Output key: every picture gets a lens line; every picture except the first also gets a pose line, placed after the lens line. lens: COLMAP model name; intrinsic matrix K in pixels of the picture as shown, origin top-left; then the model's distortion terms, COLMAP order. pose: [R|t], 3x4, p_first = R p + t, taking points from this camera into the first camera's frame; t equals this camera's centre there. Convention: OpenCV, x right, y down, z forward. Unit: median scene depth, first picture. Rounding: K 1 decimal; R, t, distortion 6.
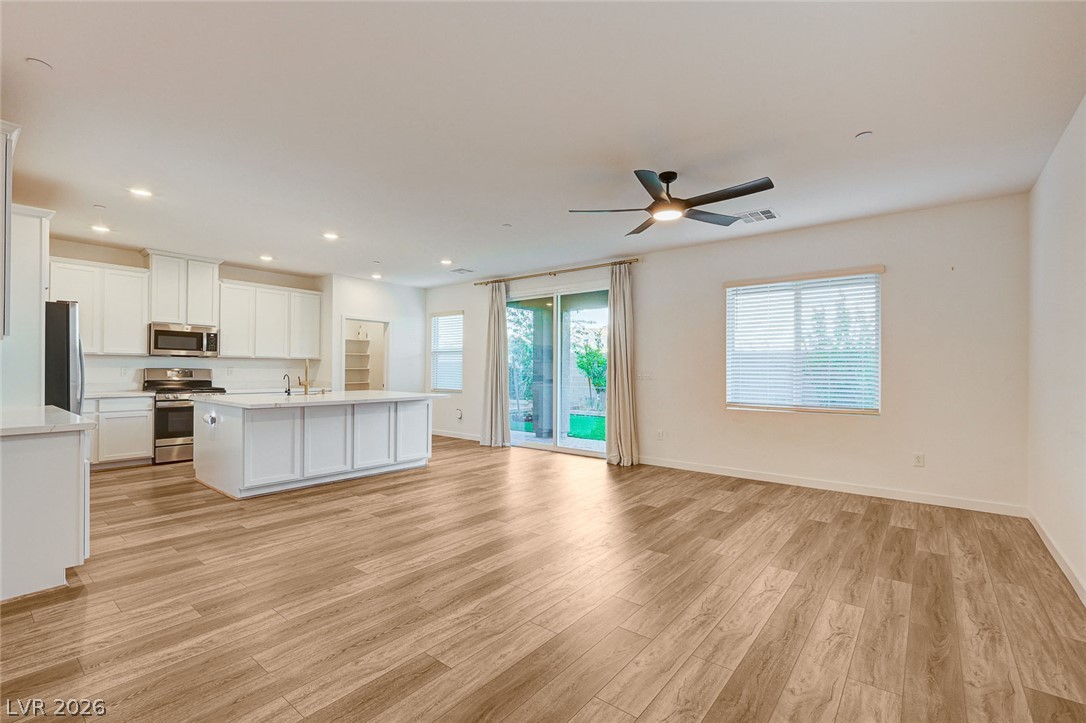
lens RADIAL K [[479.0, 0, 546.0], [0, 479.0, 371.6], [0, 0, 1]] dist [0.000135, -0.000191]
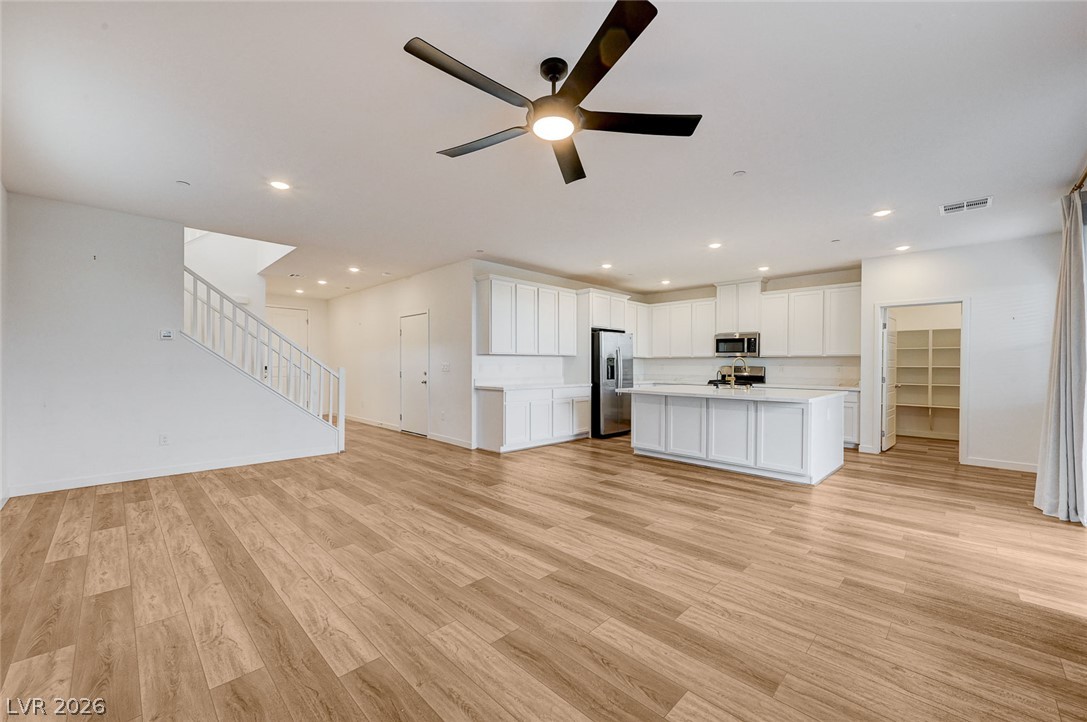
lens RADIAL K [[431.4, 0, 551.1], [0, 431.4, 367.3], [0, 0, 1]] dist [-0.002091, 0.000194]
pose [[-0.099944, -0.001187, -0.994992, 0.816658], [-0.009371, 0.999956, -0.000252, 0.003264], [0.994949, 0.009299, -0.099950, 1.019017]]
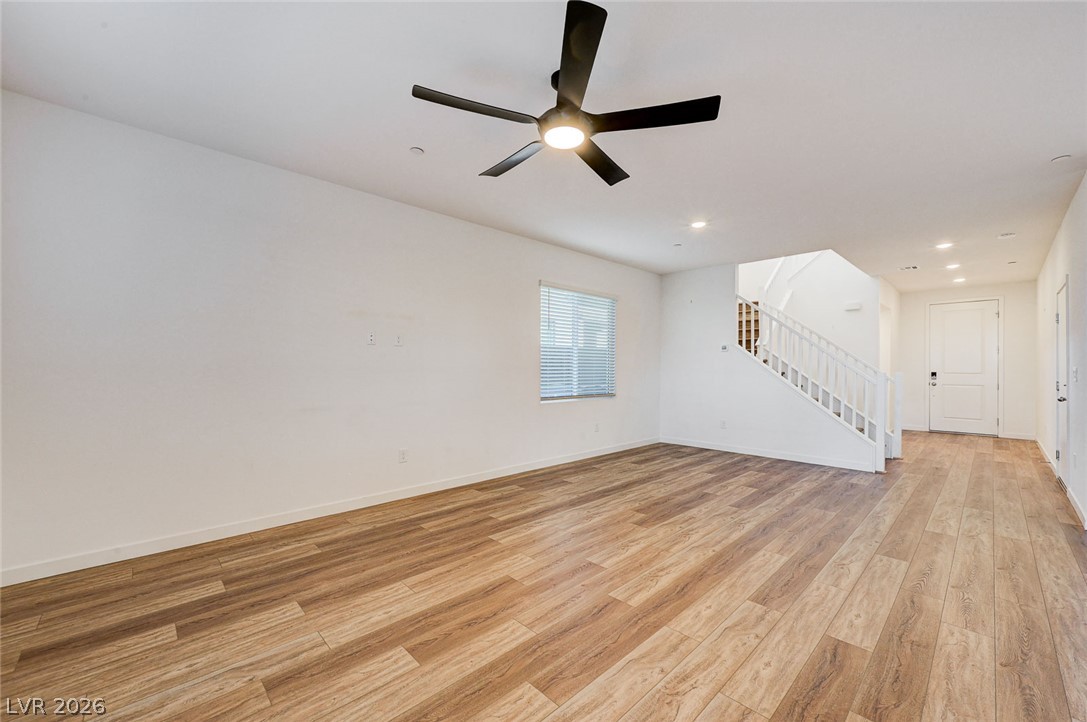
lens RADIAL K [[431.7, 0, 543.5], [0, 431.7, 361.0], [0, 0, 1]] dist [-0.000123, 0.000198]
pose [[-0.991039, -0.006794, 0.133397, 0.190515], [-0.008292, 0.999909, -0.010682, -0.003358], [-0.133312, -0.011692, -0.991005, 1.559705]]
